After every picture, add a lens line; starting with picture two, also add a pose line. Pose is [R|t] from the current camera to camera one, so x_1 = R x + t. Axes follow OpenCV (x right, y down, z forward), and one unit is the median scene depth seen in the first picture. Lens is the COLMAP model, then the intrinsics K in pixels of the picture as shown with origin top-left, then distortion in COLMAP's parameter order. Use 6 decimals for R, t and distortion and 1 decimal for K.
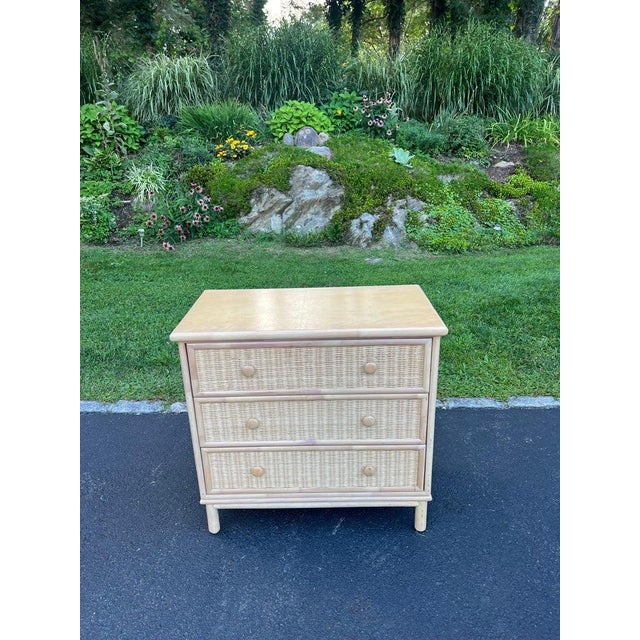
lens RADIAL K [[489.1, 0, 316.4], [0, 489.1, 321.0], [0, 0, 1]] dist [0.050911, -0.064914]
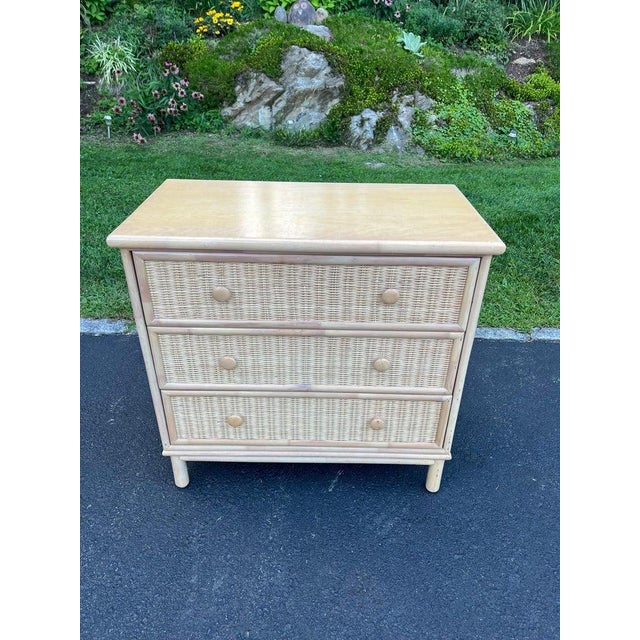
lens RADIAL K [[490.0, 0, 321.1], [0, 490.0, 323.2], [0, 0, 1]] dist [0.052556, -0.066005]
pose [[0.998702, 0.031564, 0.039980, -0.005478], [-0.038152, 0.983558, 0.176518, 0.002711], [-0.033751, -0.177814, 0.983485, 0.072153]]
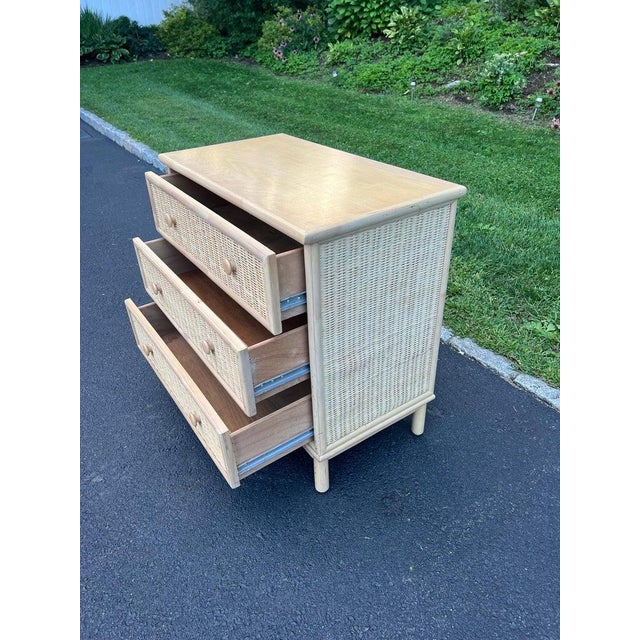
lens RADIAL K [[489.1, 0, 316.4], [0, 489.1, 321.0], [0, 0, 1]] dist [0.050911, -0.064914]
pose [[0.585319, 0.438932, -0.681719, 0.181224], [-0.277322, 0.898463, 0.340378, -0.023256], [0.761901, -0.010174, 0.647613, 0.145351]]
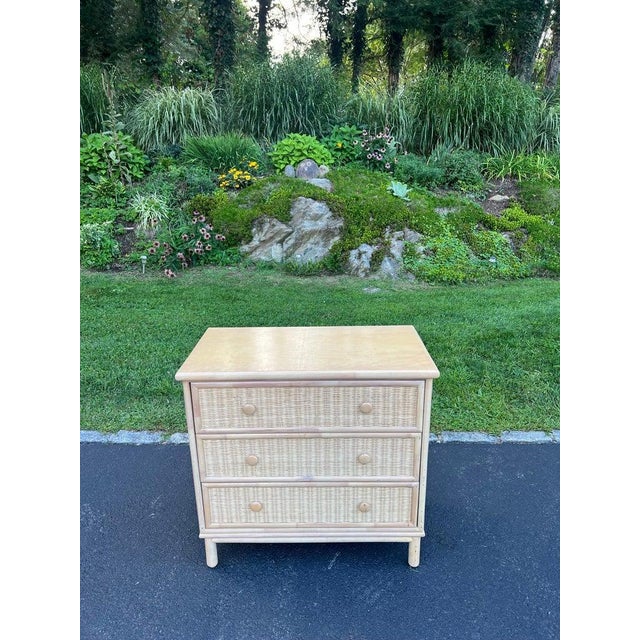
lens RADIAL K [[489.7, 0, 320.0], [0, 489.7, 320.0], [0, 0, 1]] dist [0.047005, -0.061386]
pose [[0.999853, 0.013532, 0.010567, -0.000544], [-0.012995, 0.998695, -0.049384, -0.009964], [-0.011221, 0.049240, 0.998724, -0.014363]]
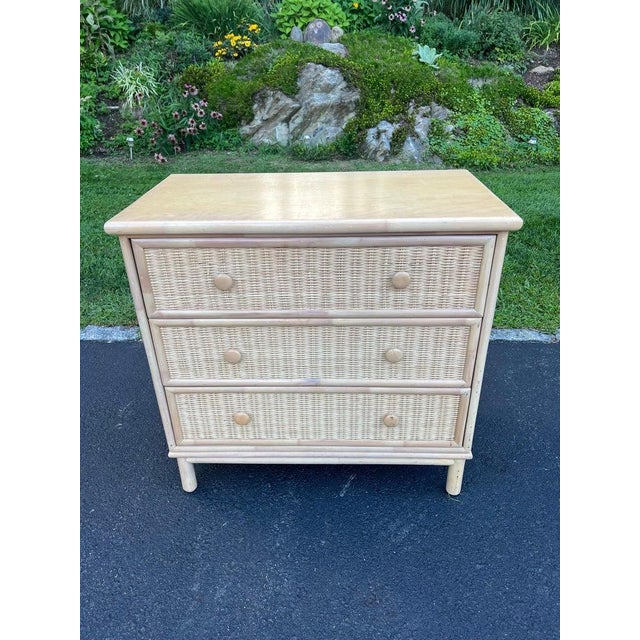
lens RADIAL K [[487.1, 0, 318.9], [0, 487.1, 324.4], [0, 0, 1]] dist [0.059314, -0.069817]
pose [[0.999802, 0.015449, -0.012565, 0.001344], [-0.013515, 0.989828, 0.141628, 0.016199], [0.014625, -0.141430, 0.989840, 0.081033]]
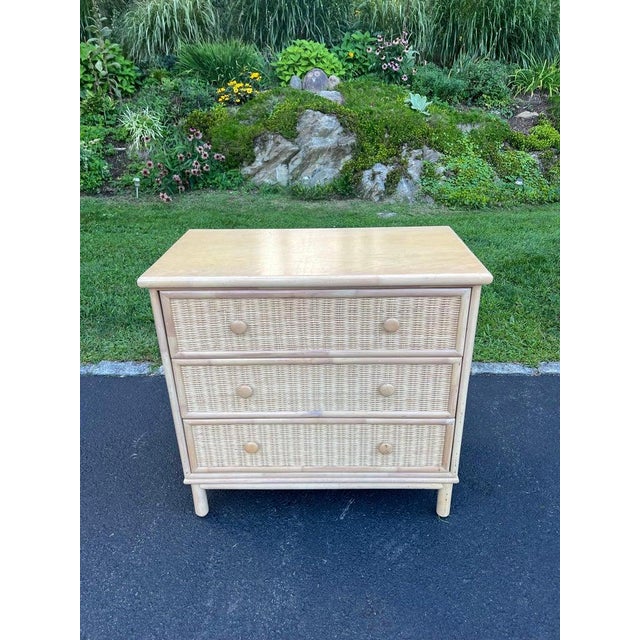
lens RADIAL K [[489.5, 0, 325.1], [0, 489.5, 322.4], [0, 0, 1]] dist [0.045860, -0.050036]
pose [[0.999920, 0.012071, 0.003799, -0.000282], [-0.012328, 0.996938, 0.077213, 0.008145], [-0.002855, -0.077254, 0.997007, 0.052752]]
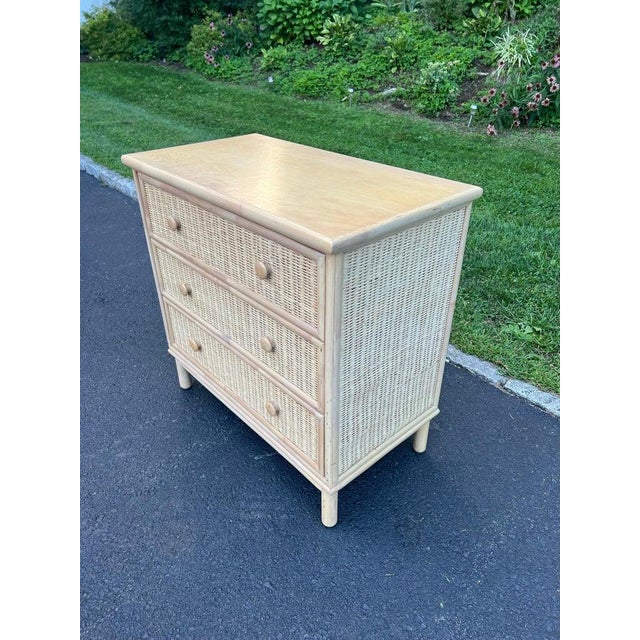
lens RADIAL K [[490.0, 0, 321.1], [0, 490.0, 323.2], [0, 0, 1]] dist [0.052556, -0.066005]
pose [[0.688295, 0.402896, -0.603262, 0.157488], [-0.276273, 0.914507, 0.295549, -0.015552], [0.670763, -0.036759, 0.740760, 0.142444]]
